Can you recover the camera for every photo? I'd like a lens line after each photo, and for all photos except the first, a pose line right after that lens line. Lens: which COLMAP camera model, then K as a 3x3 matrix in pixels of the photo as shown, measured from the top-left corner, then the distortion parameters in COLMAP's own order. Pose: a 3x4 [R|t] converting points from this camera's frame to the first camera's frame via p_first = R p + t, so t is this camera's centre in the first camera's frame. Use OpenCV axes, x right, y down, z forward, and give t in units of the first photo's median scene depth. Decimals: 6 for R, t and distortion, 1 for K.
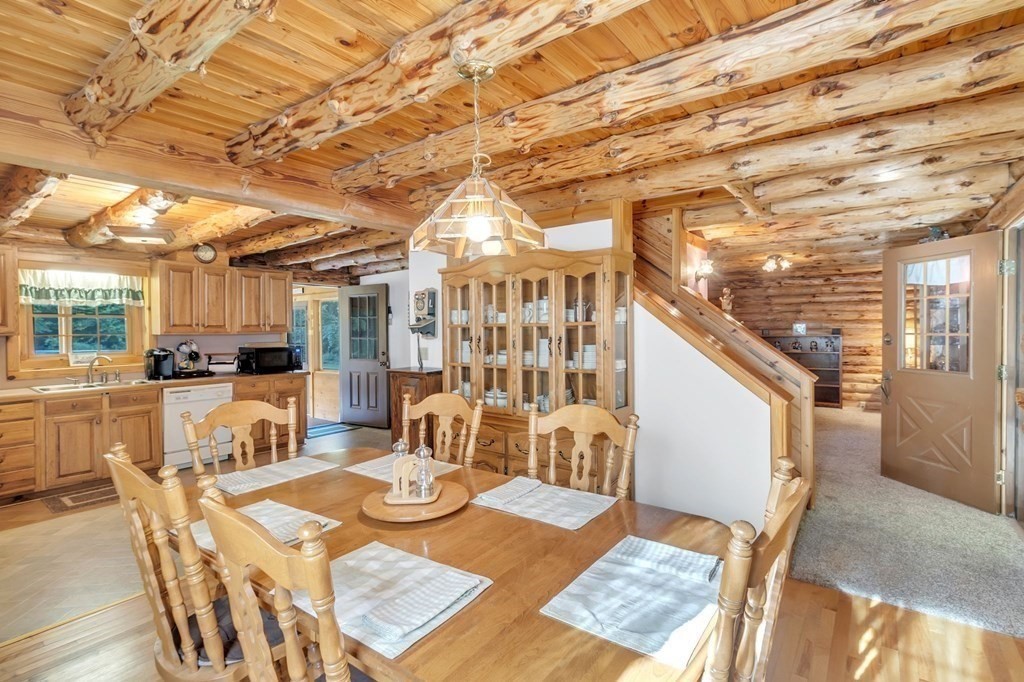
lens RADIAL K [[474.8, 0, 524.3], [0, 474.8, 335.9], [0, 0, 1]] dist [0.000239, -0.000701]
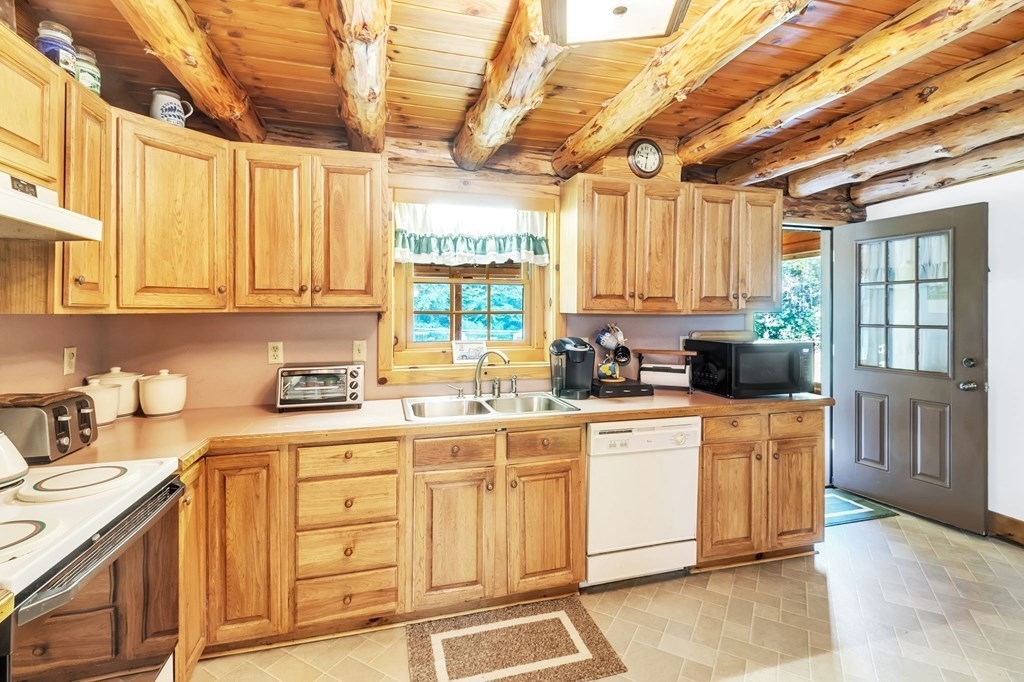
lens RADIAL K [[480.7, 0, 514.5], [0, 480.7, 311.8], [0, 0, 1]] dist [0.001259, 0.000098]
pose [[0.791970, 0.009850, -0.610480, -0.490848], [-0.017416, 0.999827, -0.006462, 0.000248], [0.610311, 0.015750, 0.792005, 0.527550]]
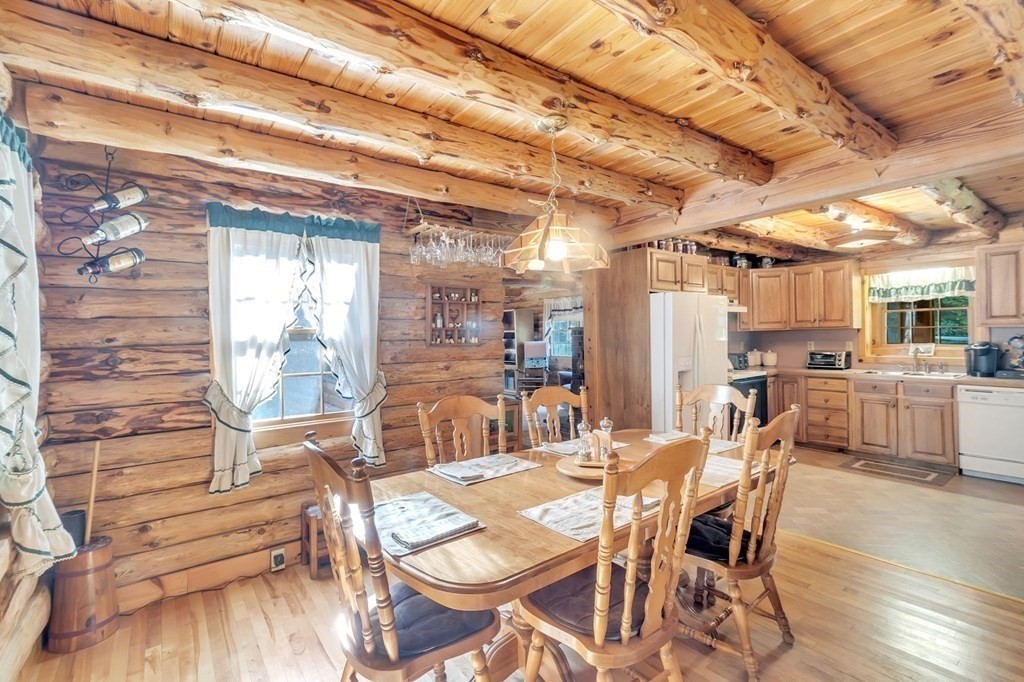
lens RADIAL K [[474.8, 0, 524.3], [0, 474.8, 335.9], [0, 0, 1]] dist [0.000239, -0.000701]
pose [[-0.278380, 0.017618, -0.960309, 0.360714], [0.007151, 0.999842, 0.016271, -0.006323], [0.960444, -0.002338, -0.278462, 0.411715]]
